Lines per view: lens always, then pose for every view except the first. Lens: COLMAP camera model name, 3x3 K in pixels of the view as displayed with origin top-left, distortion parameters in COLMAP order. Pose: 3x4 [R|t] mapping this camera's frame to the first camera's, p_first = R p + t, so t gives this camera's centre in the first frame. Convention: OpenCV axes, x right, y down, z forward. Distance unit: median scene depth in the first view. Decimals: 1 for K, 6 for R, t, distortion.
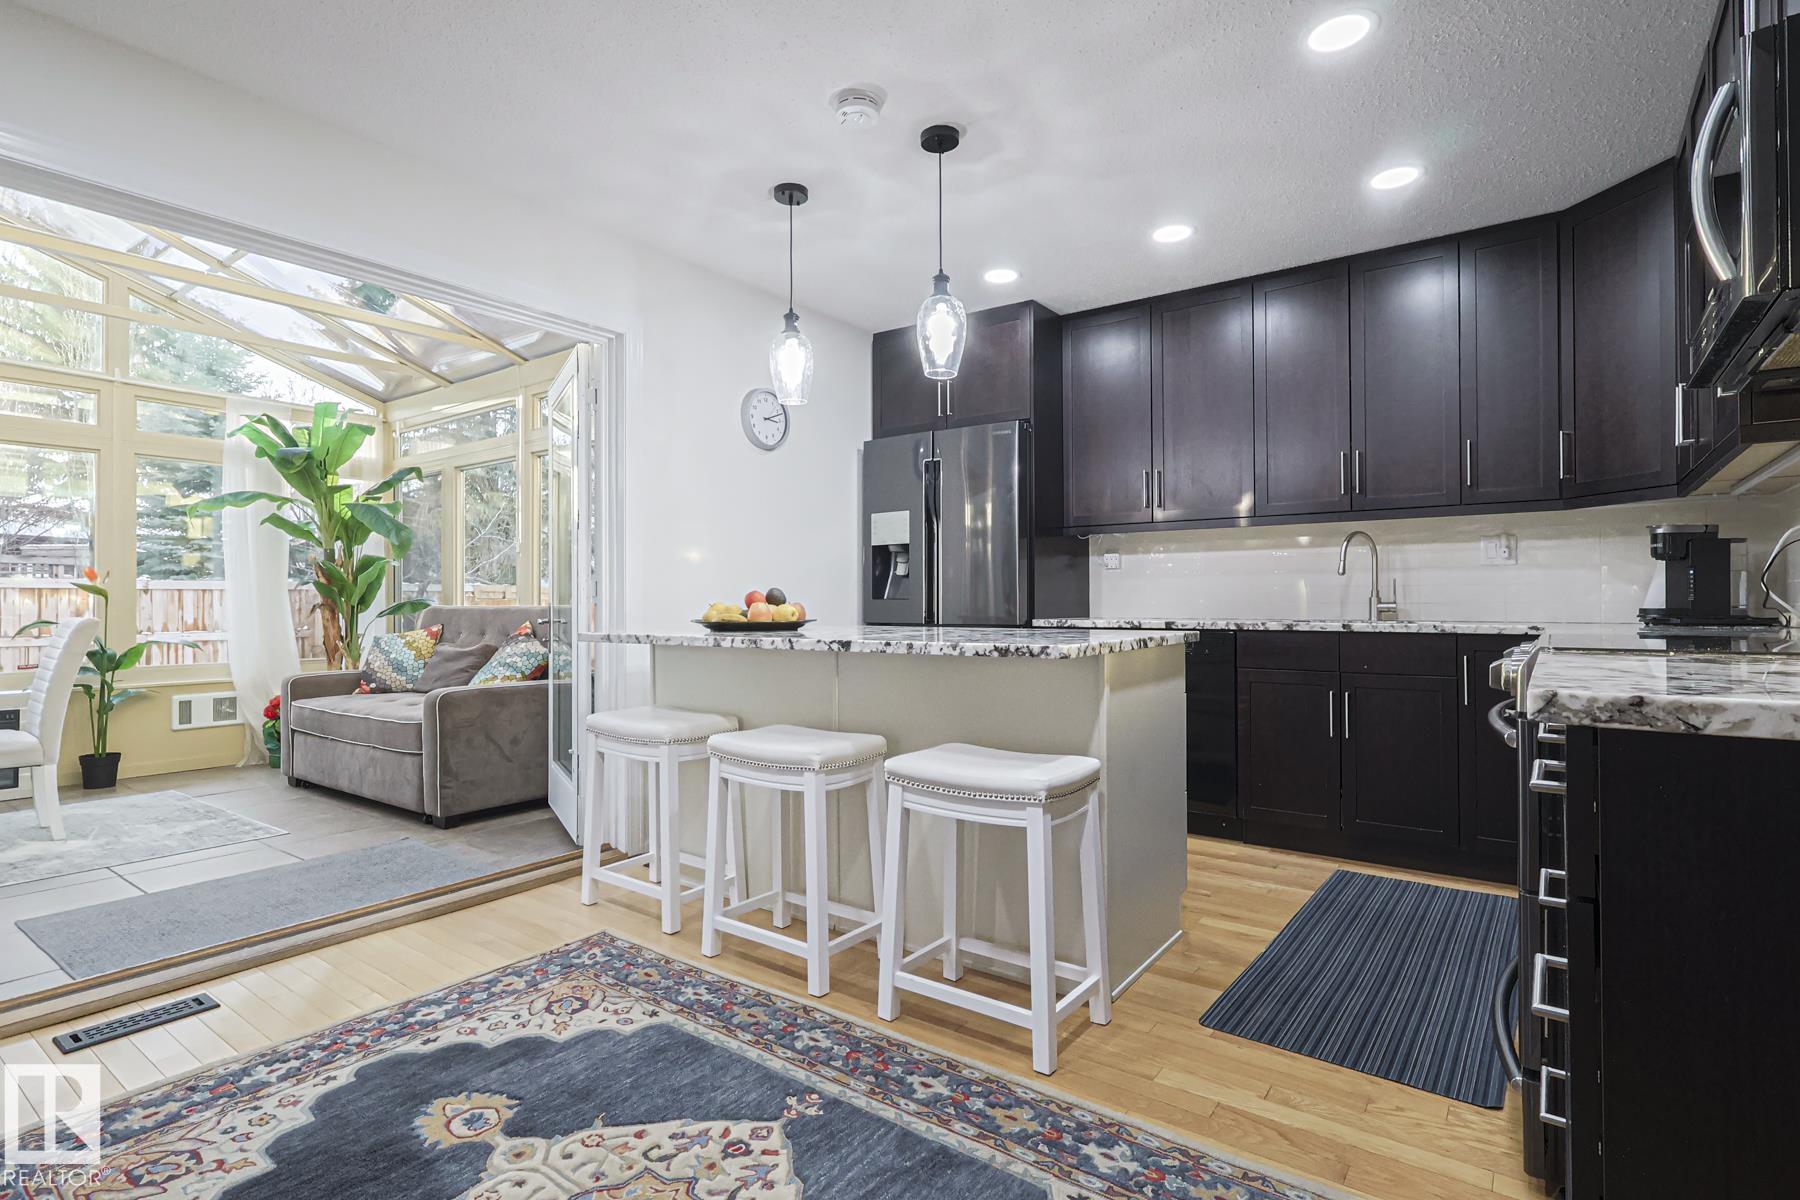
lens RADIAL K [[885.4, 0, 895.9], [0, 885.4, 599.8], [0, 0, 1]] dist [-0.001960, 0.001906]
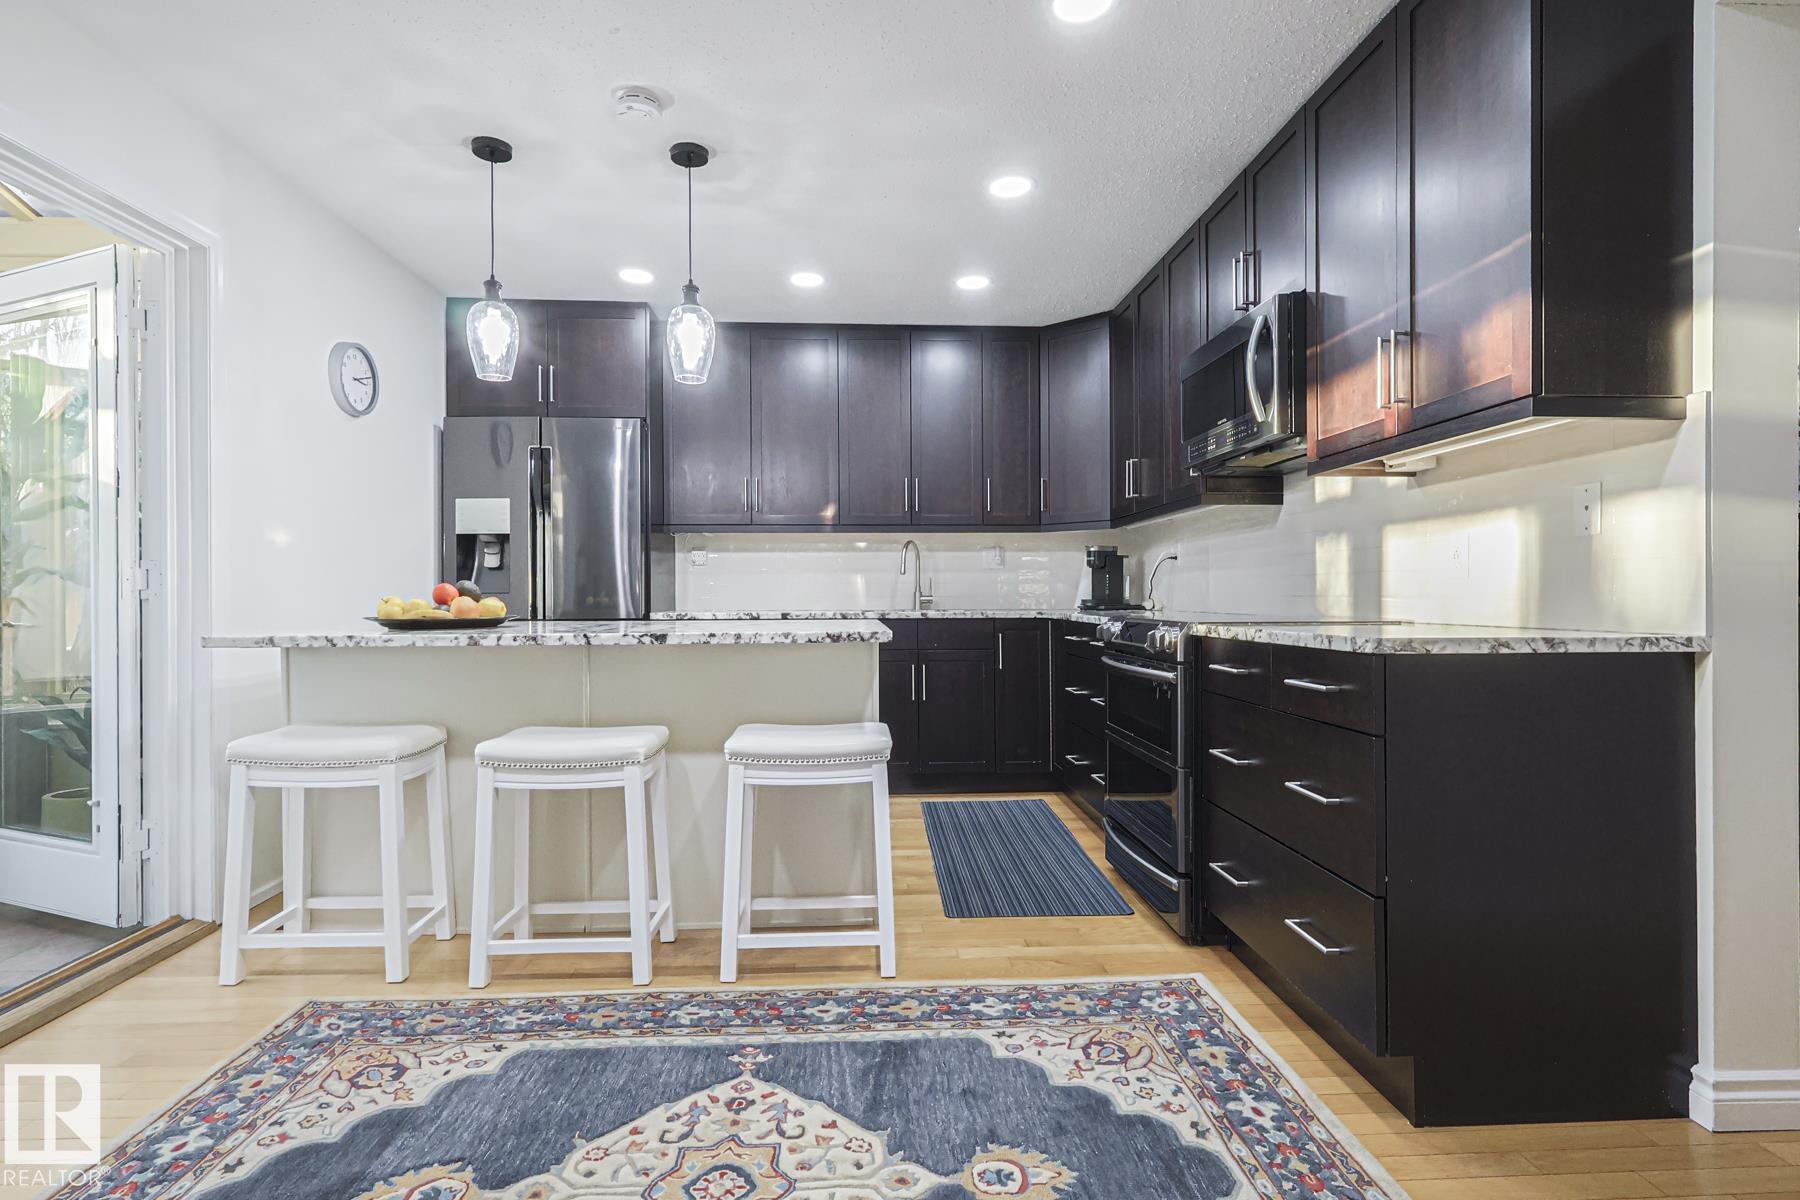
lens RADIAL K [[885.4, 0, 897.2], [0, 885.4, 599.2], [0, 0, 1]] dist [-0.001960, 0.001906]
pose [[0.770825, -0.003431, 0.637038, -0.468950], [-0.000745, 0.999980, 0.006287, -0.000411], [-0.637047, -0.005321, 0.770807, 0.033388]]
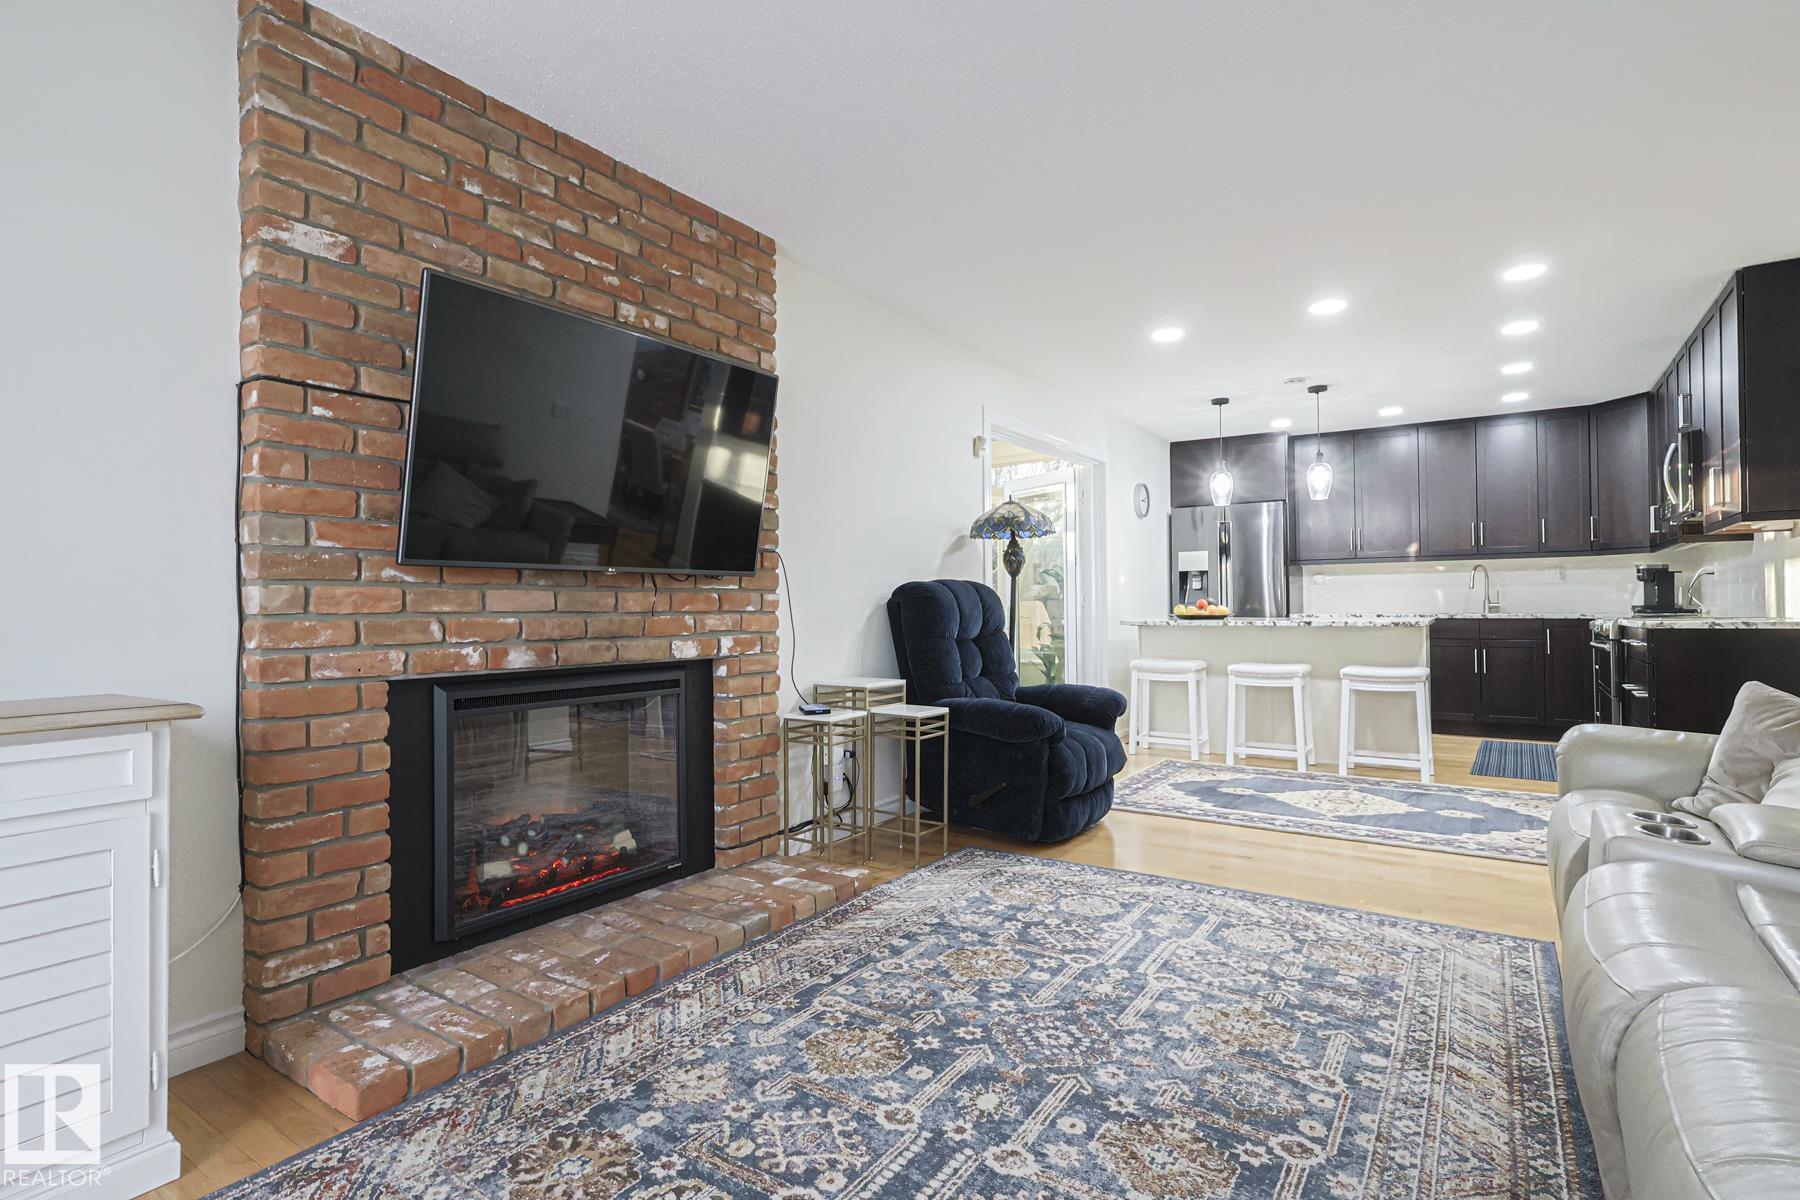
lens RADIAL K [[885.4, 0, 894.3], [0, 885.4, 590.7], [0, 0, 1]] dist [-0.001960, 0.001906]
pose [[0.999239, -0.005233, 0.038659, -1.157386], [0.005710, 0.999909, -0.012234, -0.010881], [-0.038591, 0.012445, 0.999178, -1.201038]]
